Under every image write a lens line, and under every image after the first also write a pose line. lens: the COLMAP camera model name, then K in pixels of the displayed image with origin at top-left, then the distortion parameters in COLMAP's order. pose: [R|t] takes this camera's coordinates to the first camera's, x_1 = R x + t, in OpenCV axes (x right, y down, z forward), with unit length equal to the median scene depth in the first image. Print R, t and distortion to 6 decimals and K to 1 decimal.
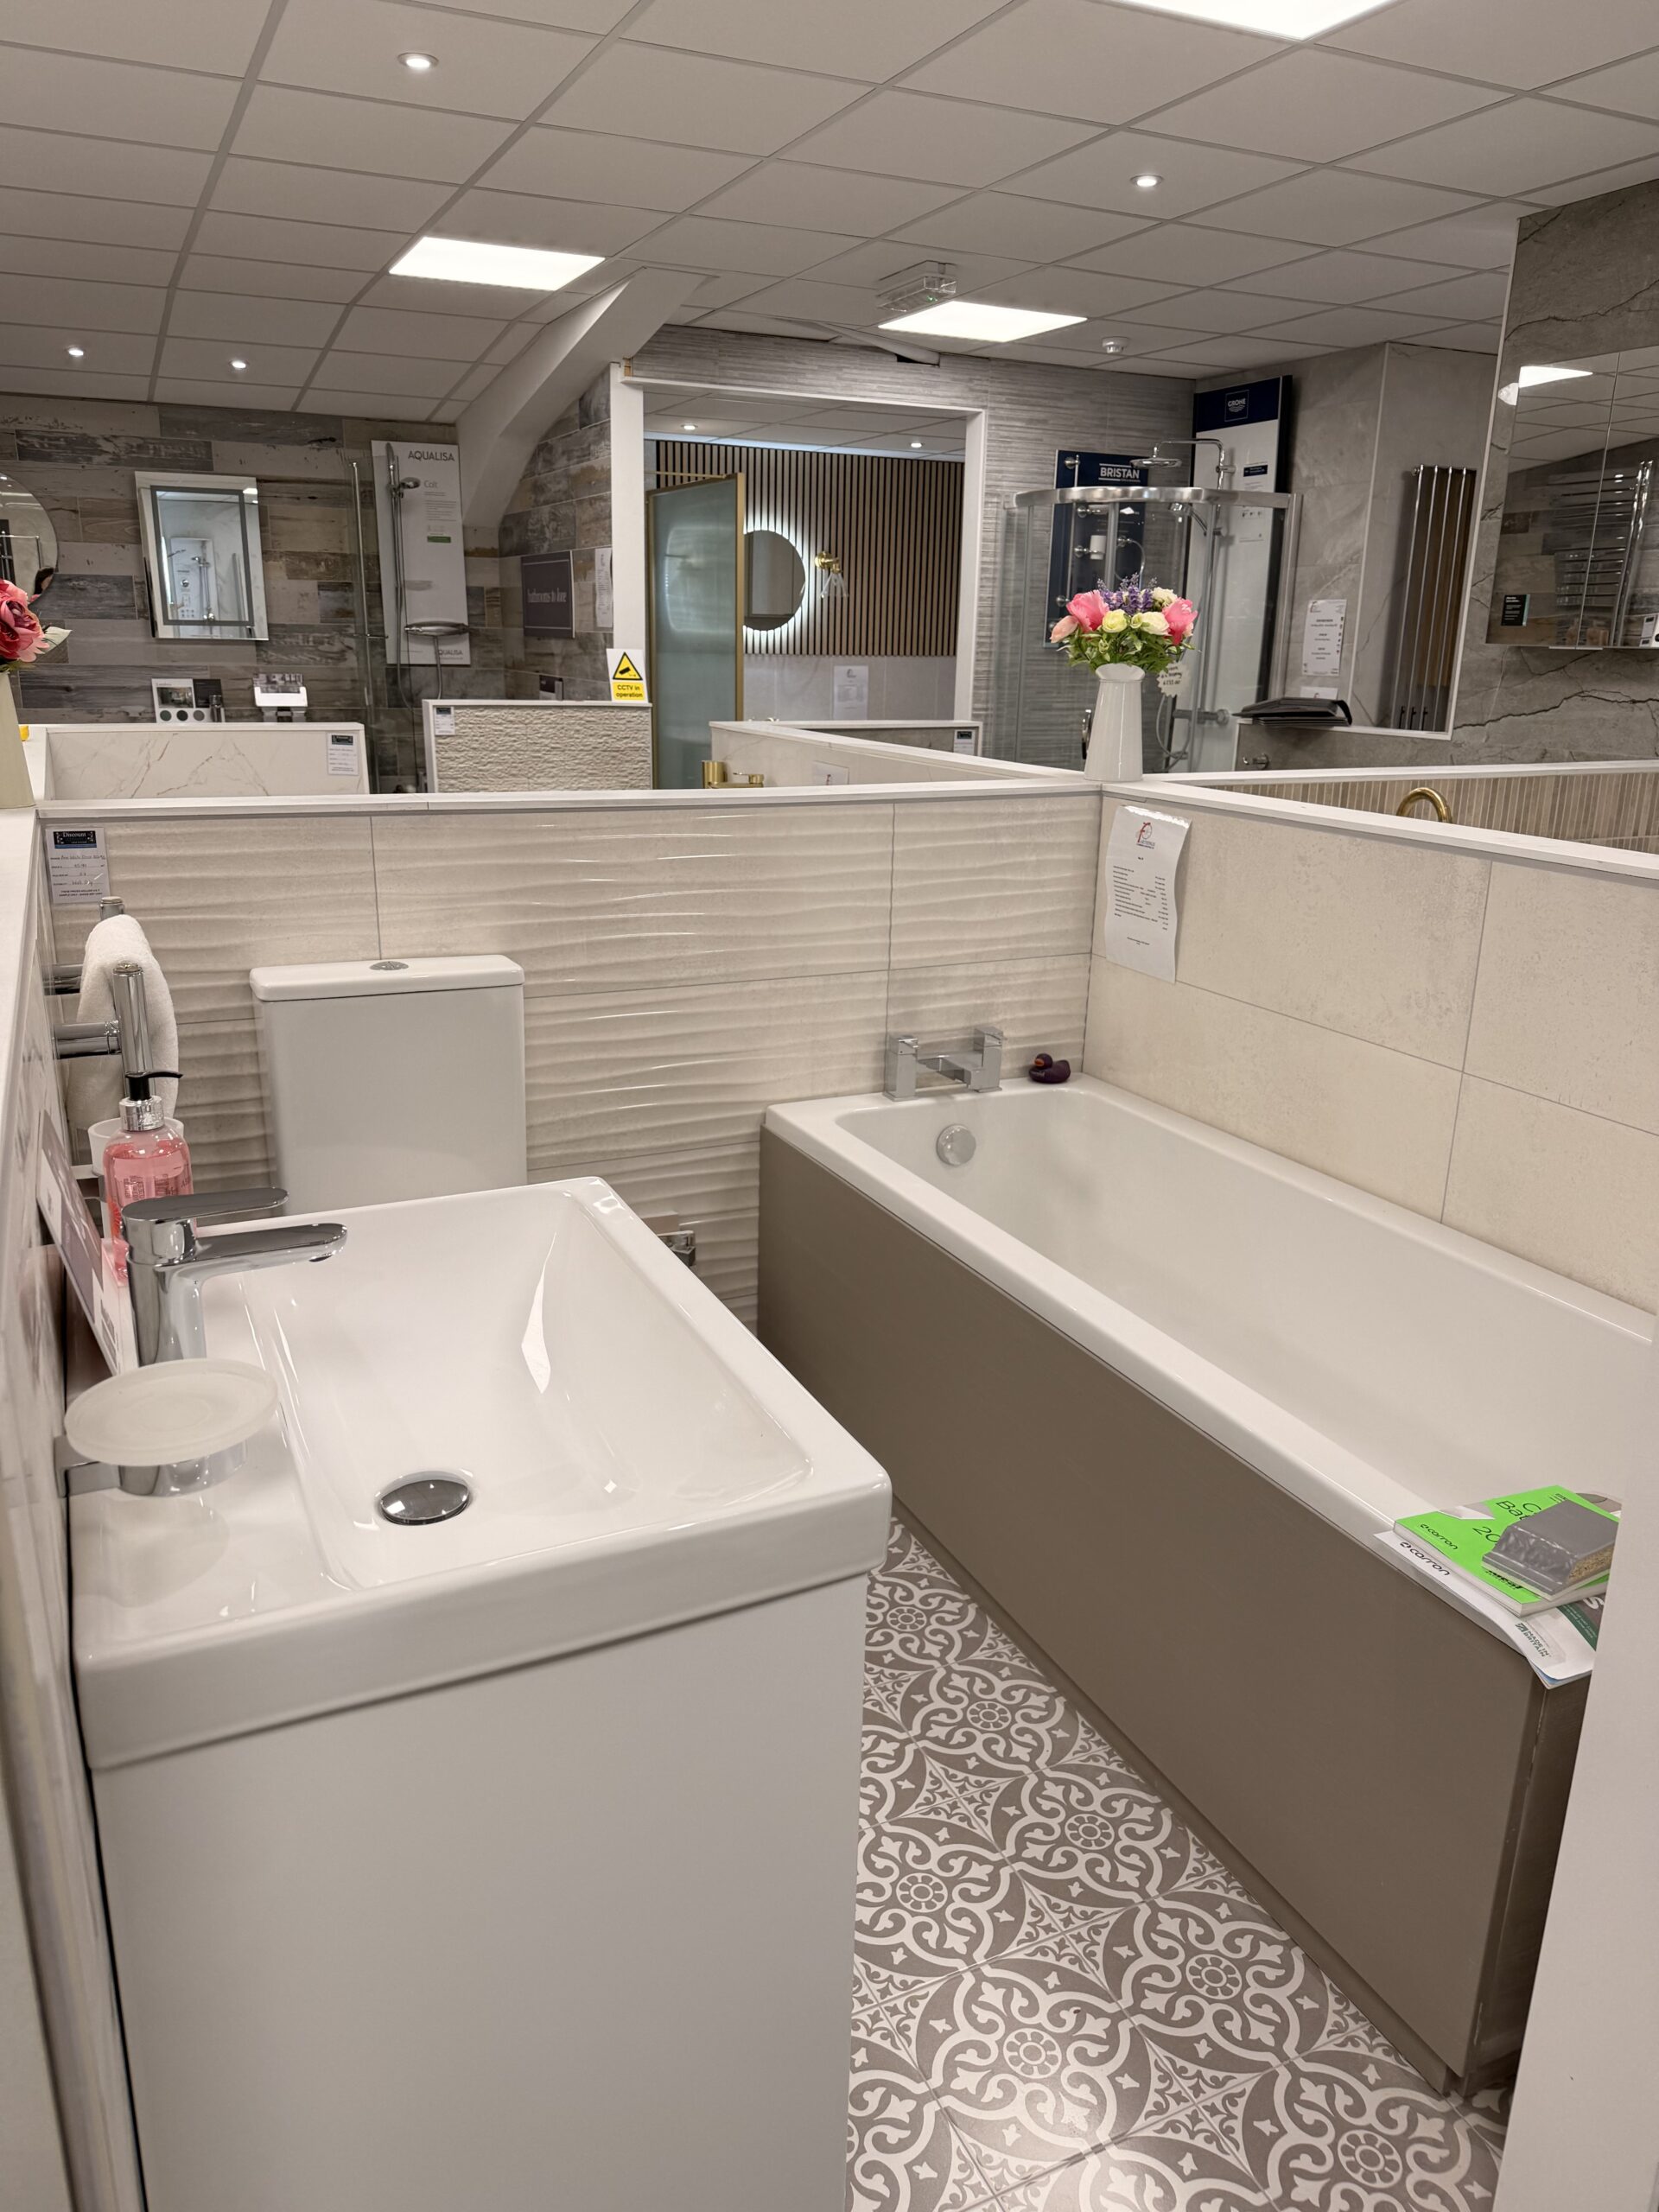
lens RADIAL K [[1572.8, 0, 824.7], [0, 1572.8, 1095.0], [0, 0, 1]] dist [0.019793, -0.023068]
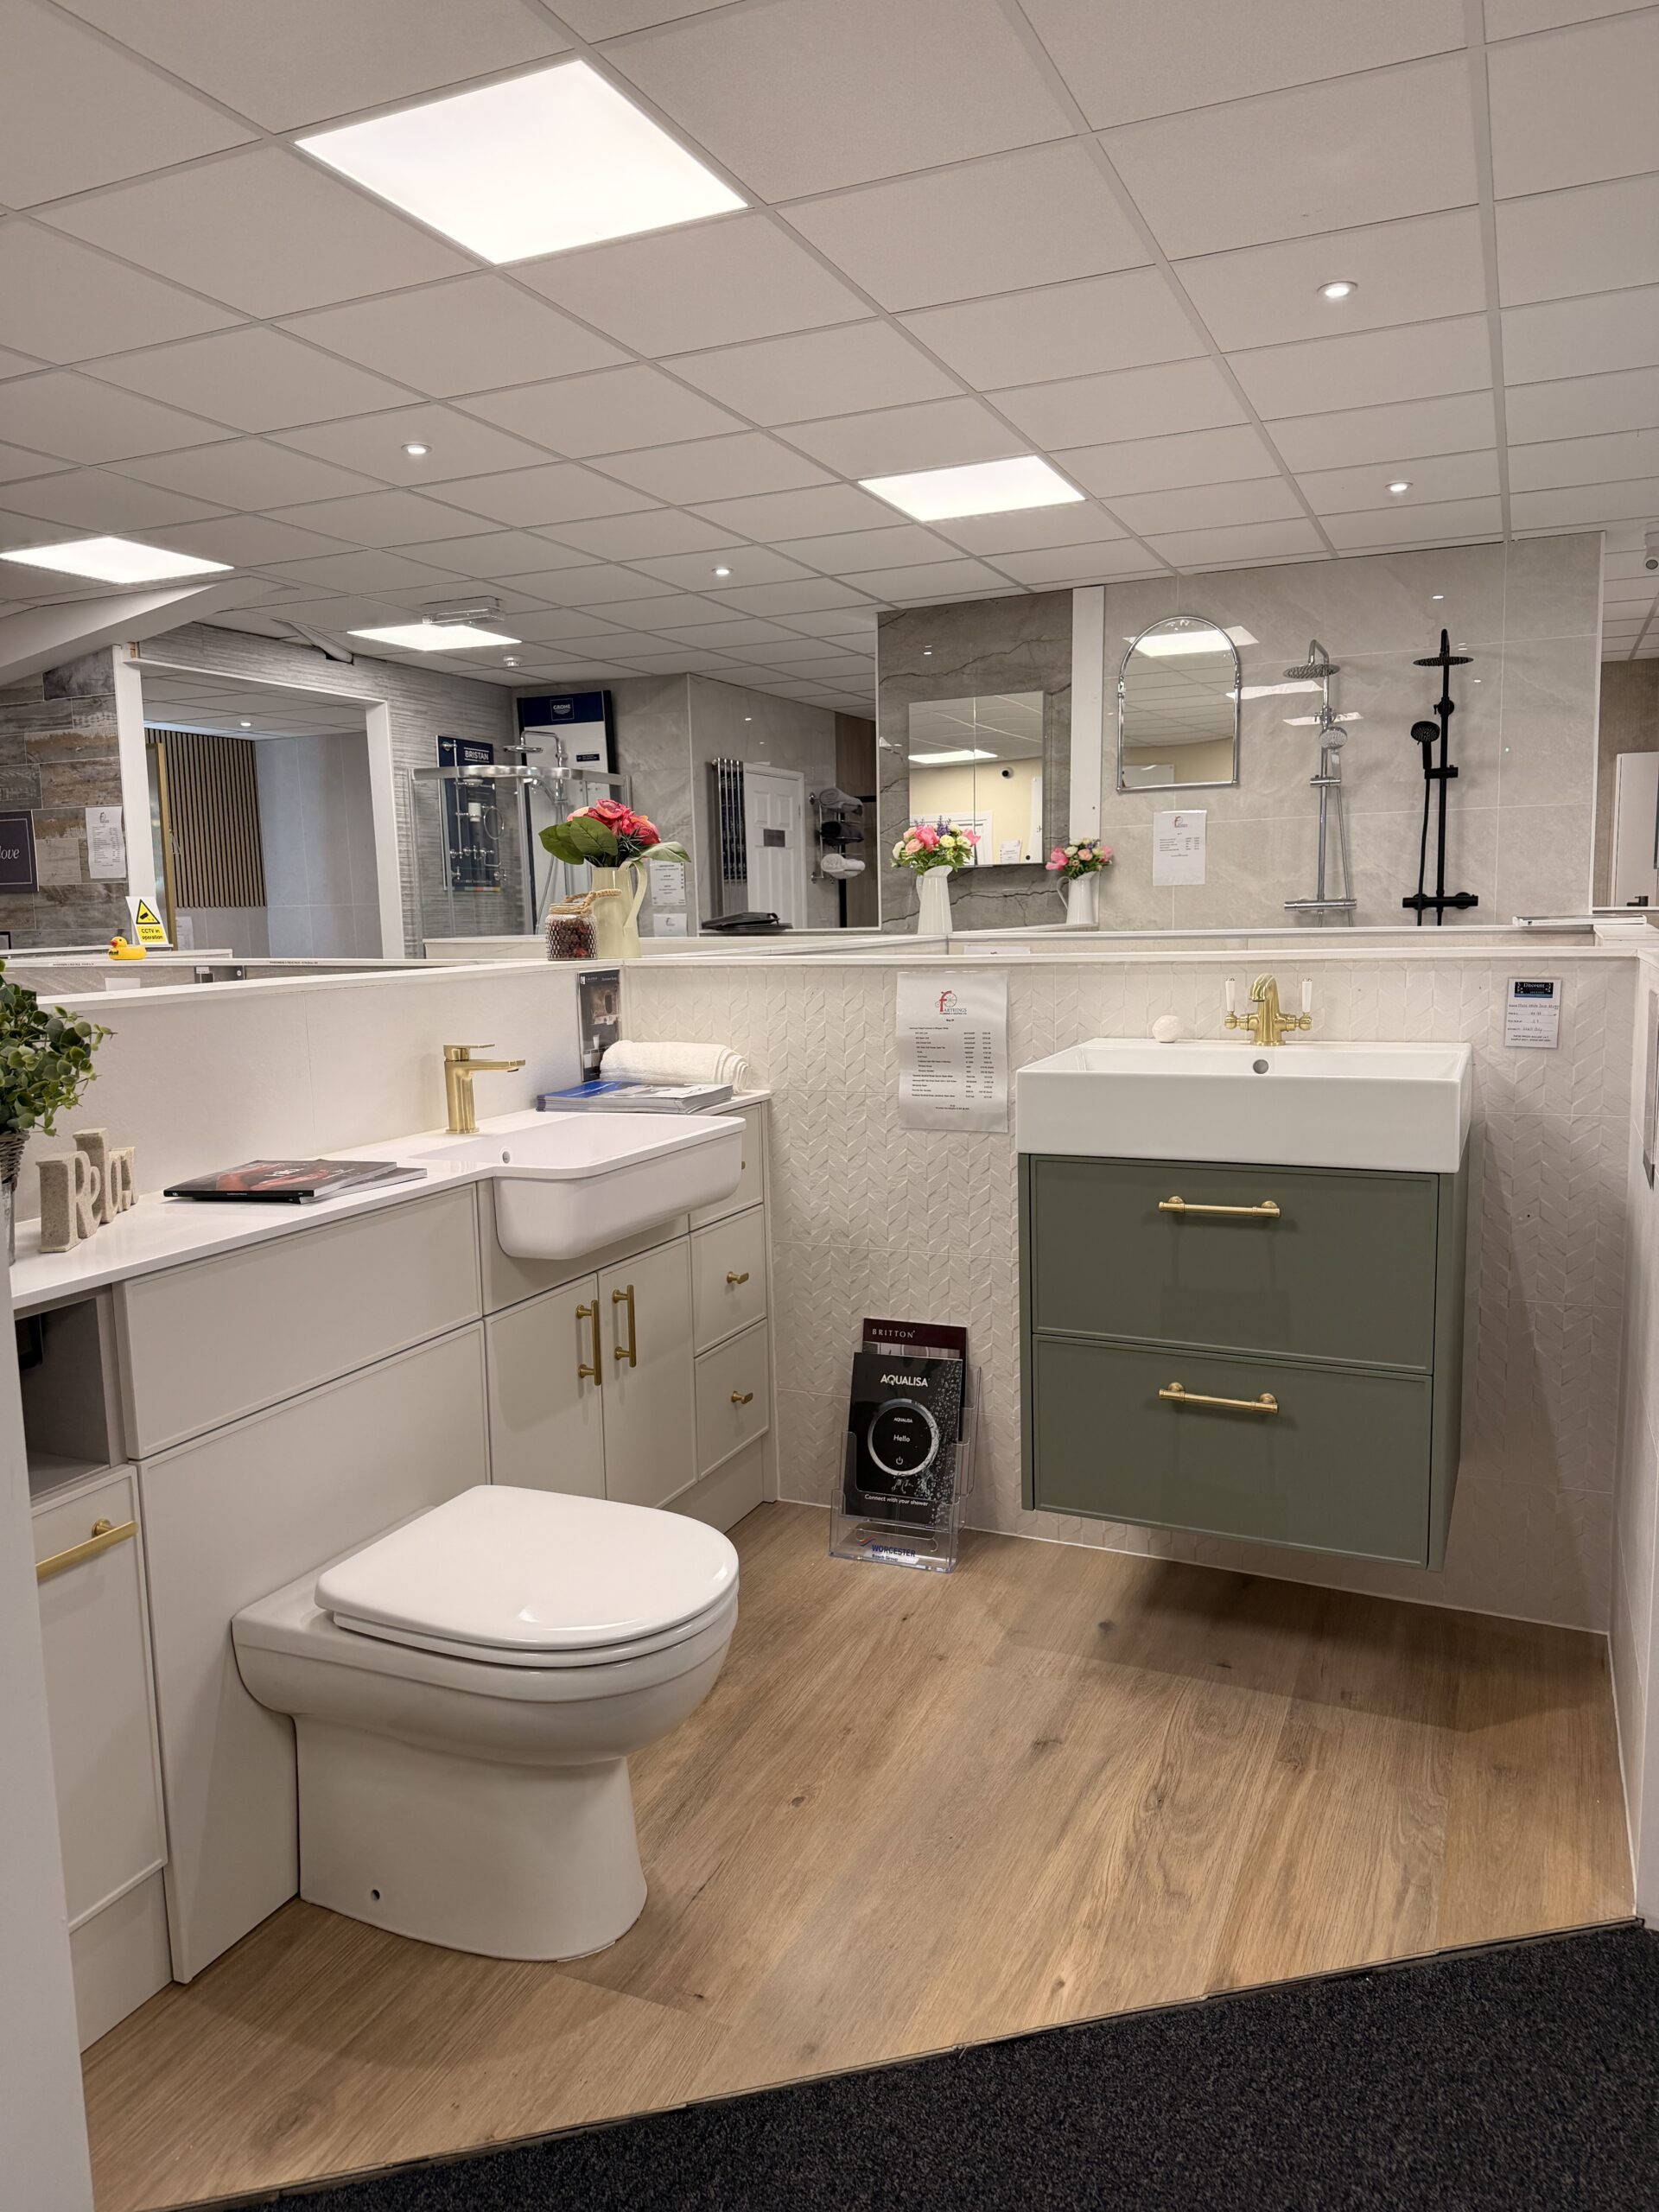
lens RADIAL K [[1572.8, 0, 825.6], [0, 1572.8, 1121.8], [0, 0, 1]] dist [0.019793, -0.023068]
pose [[0.771497, -0.113199, 0.626081, -0.434623], [0.207440, 0.975026, -0.079331, 0.045452], [-0.601465, 0.191078, 0.775712, -0.078204]]
